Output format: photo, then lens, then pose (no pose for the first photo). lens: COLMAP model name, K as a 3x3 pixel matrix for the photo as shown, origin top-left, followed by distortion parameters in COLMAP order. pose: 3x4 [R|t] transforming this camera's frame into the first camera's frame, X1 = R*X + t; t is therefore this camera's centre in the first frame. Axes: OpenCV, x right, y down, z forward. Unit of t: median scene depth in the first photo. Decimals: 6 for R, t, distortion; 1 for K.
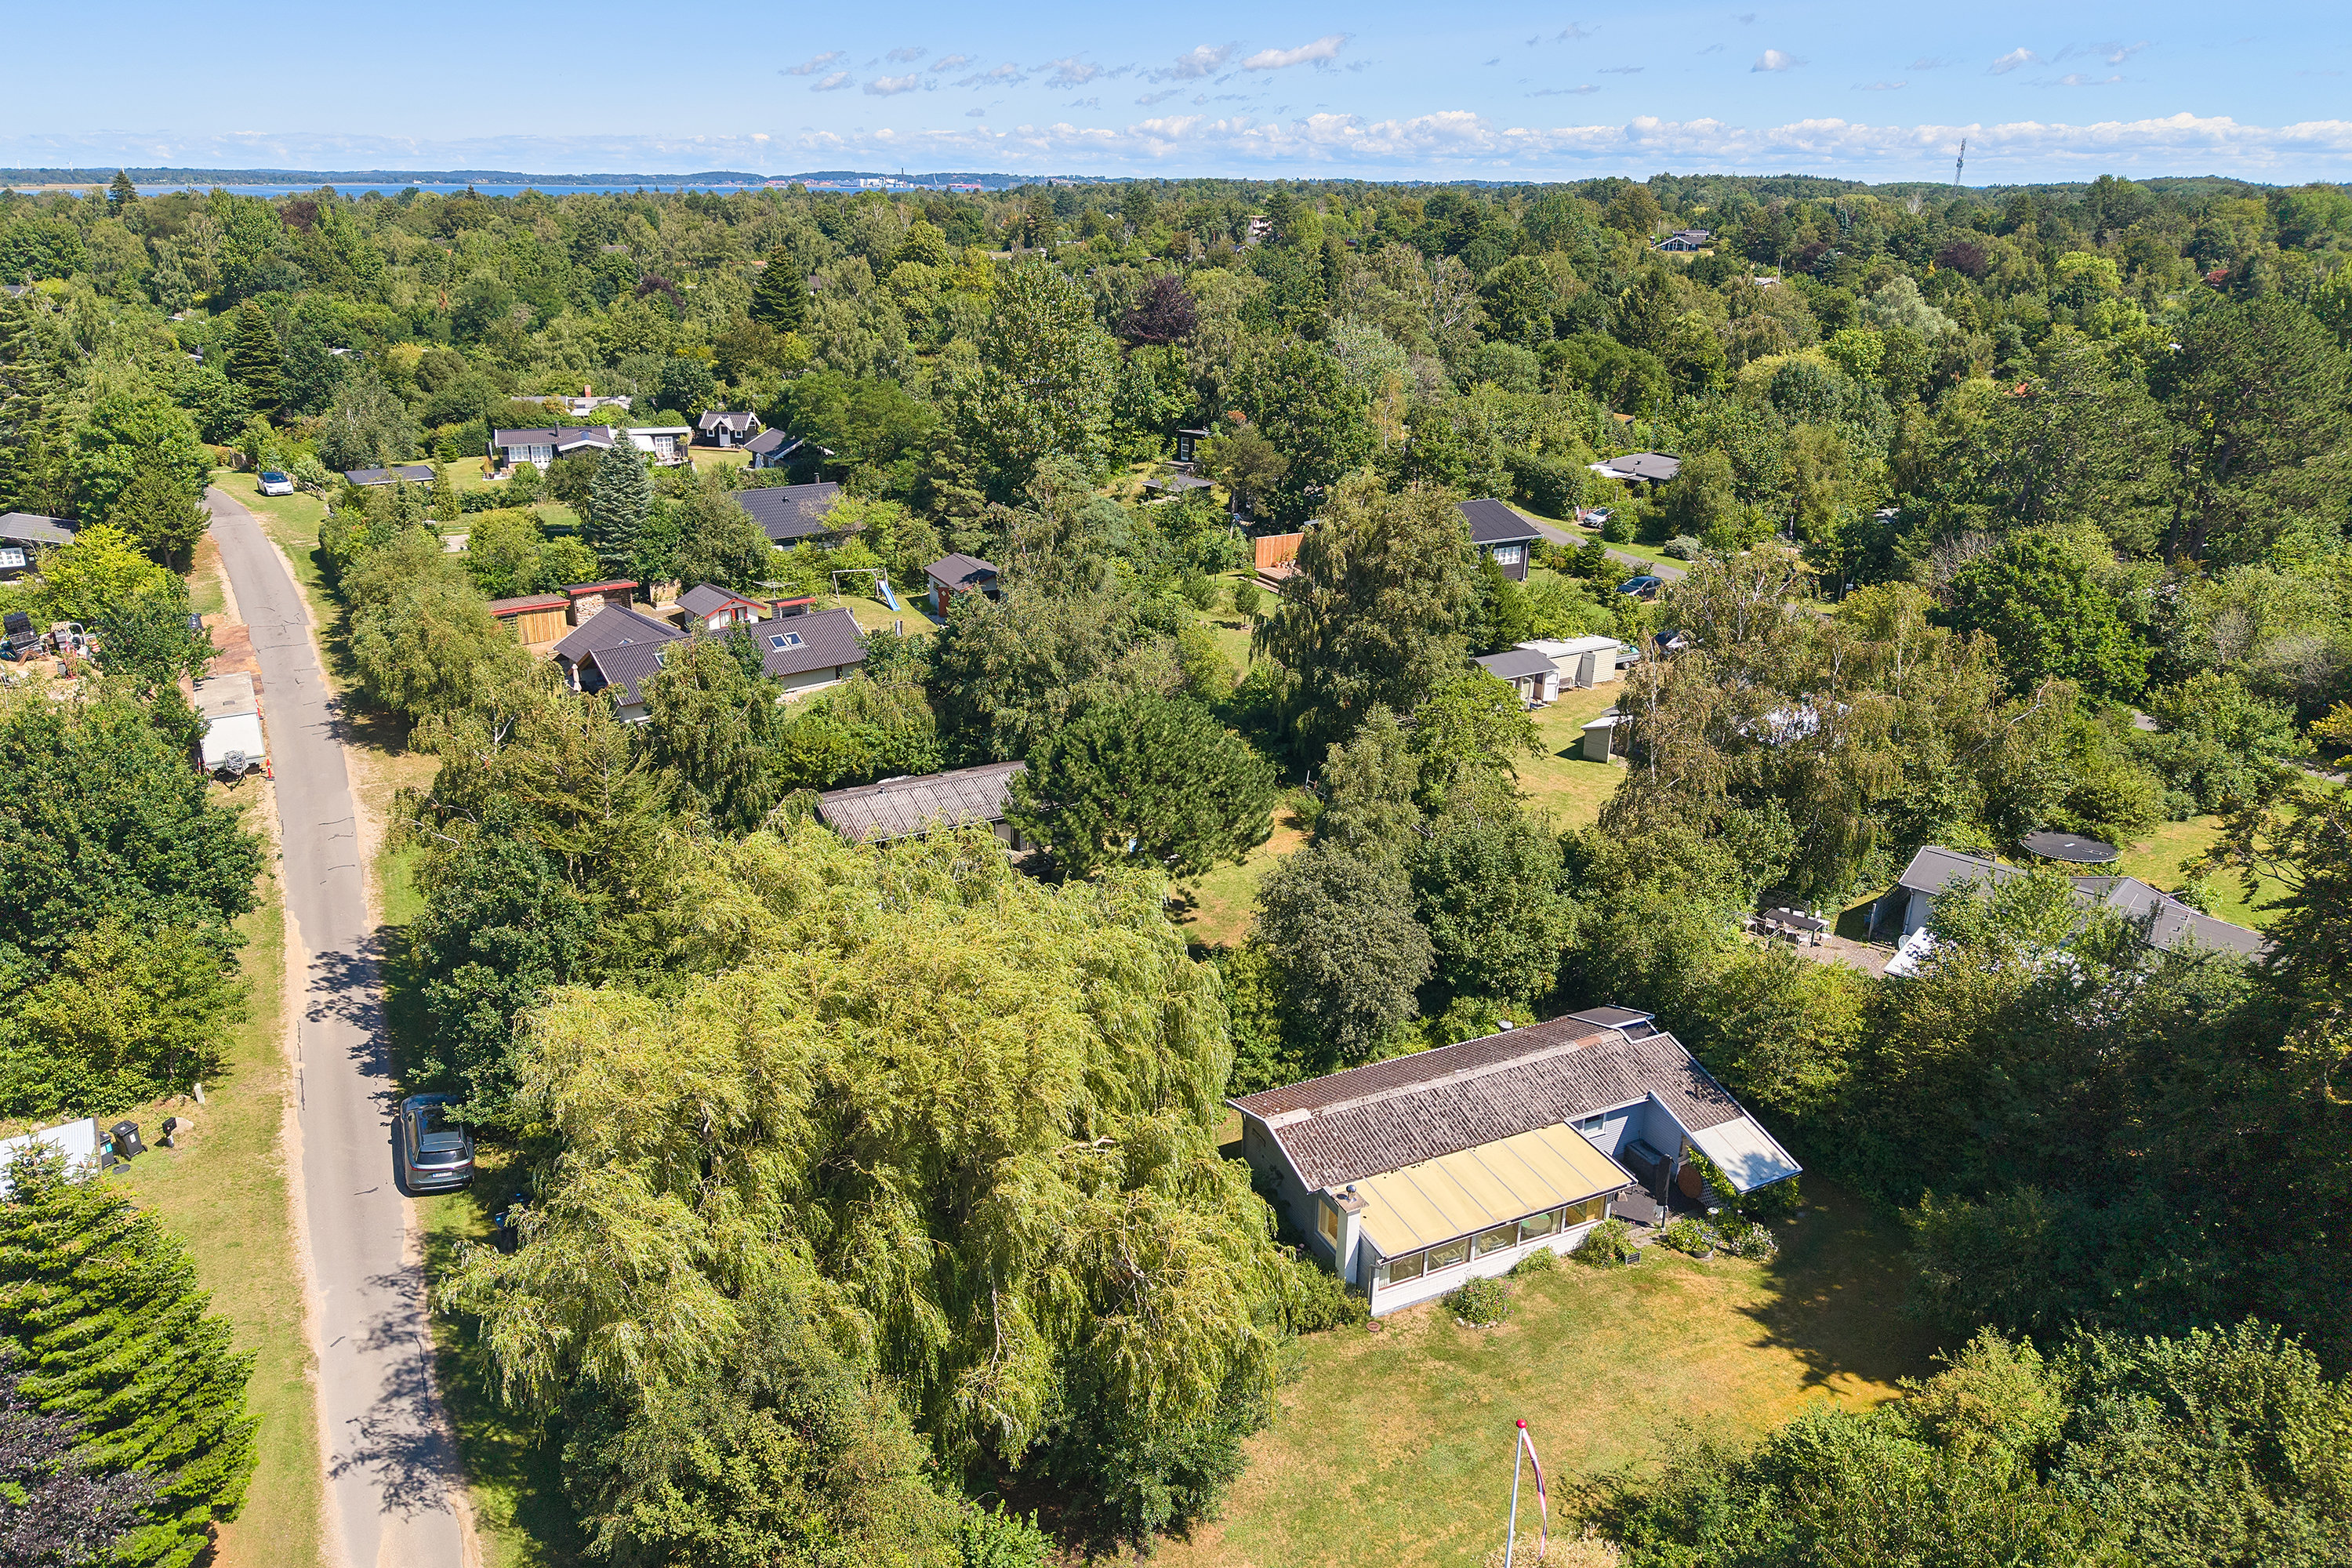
lens RADIAL K [[1594.7, 0, 1144.7], [0, 1594.7, 783.0], [0, 0, 1]] dist [0.039829, -0.035099]
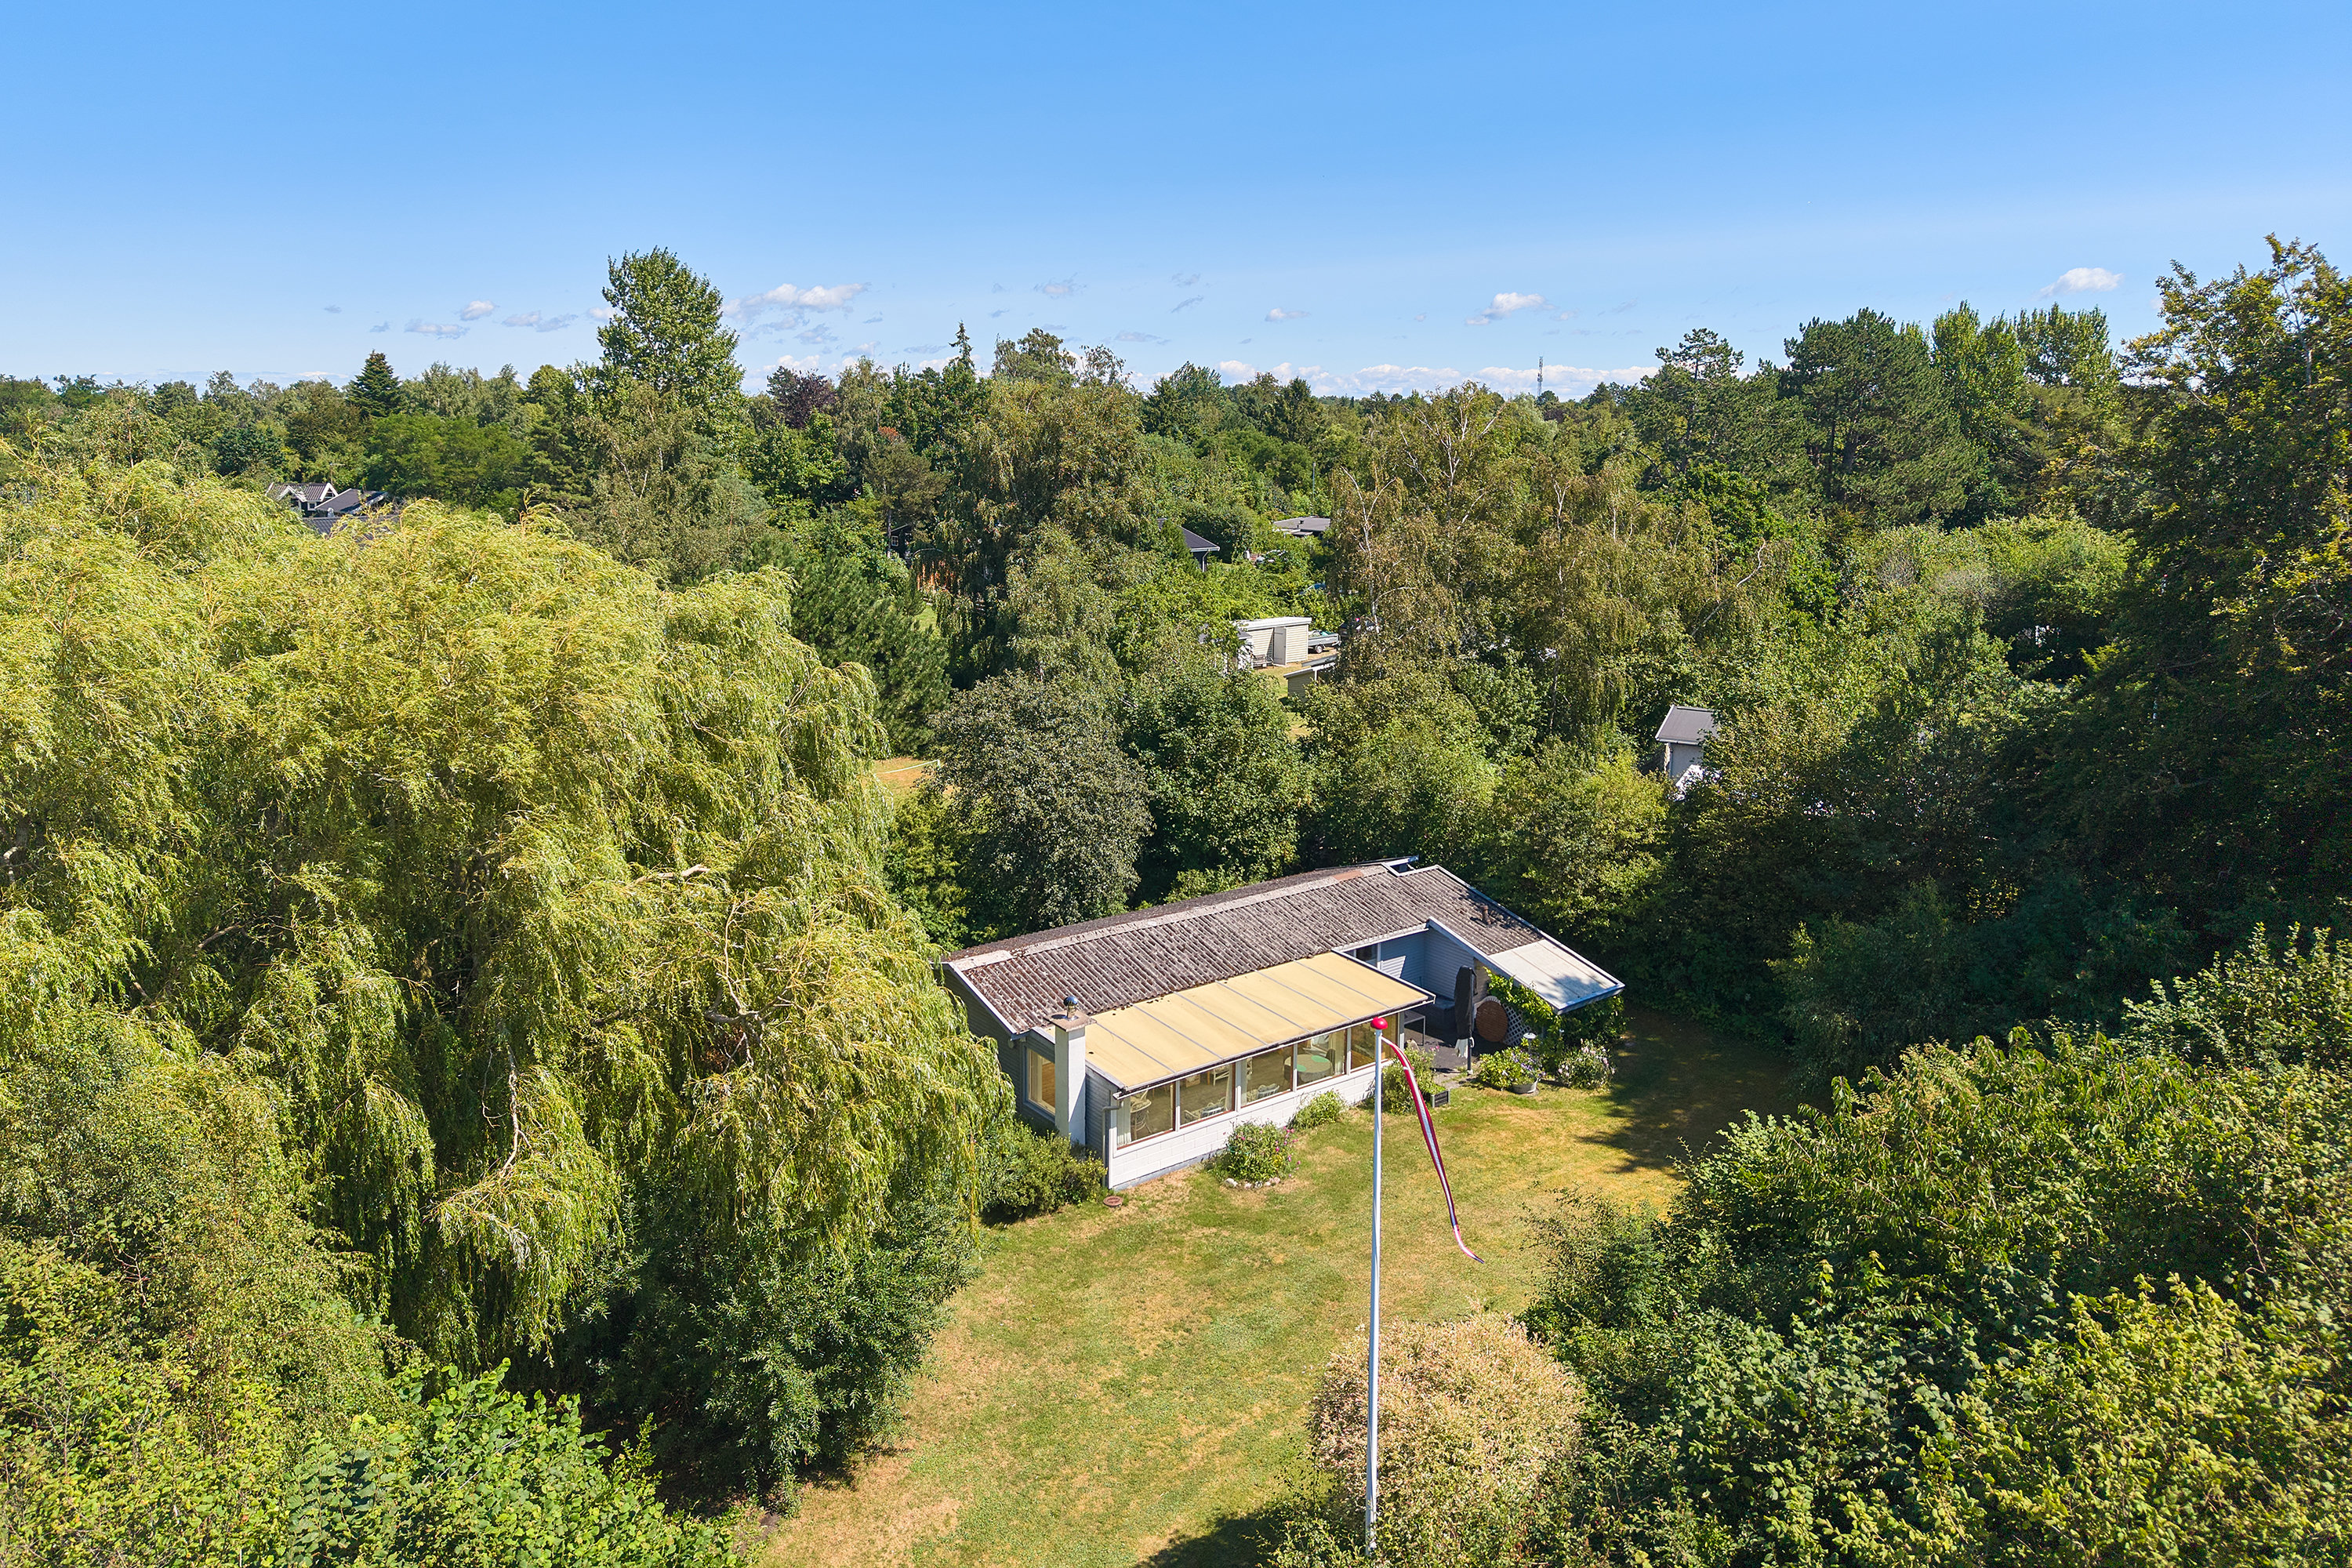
lens RADIAL K [[1624.3, 0, 1141.2], [0, 1624.3, 670.3], [0, 0, 1]] dist [0.164767, -0.368619]
pose [[0.978862, -0.034028, 0.201672, 0.014859], [0.069298, 0.982917, -0.170506, 0.219468], [-0.192425, 0.180878, 0.964498, 0.237804]]
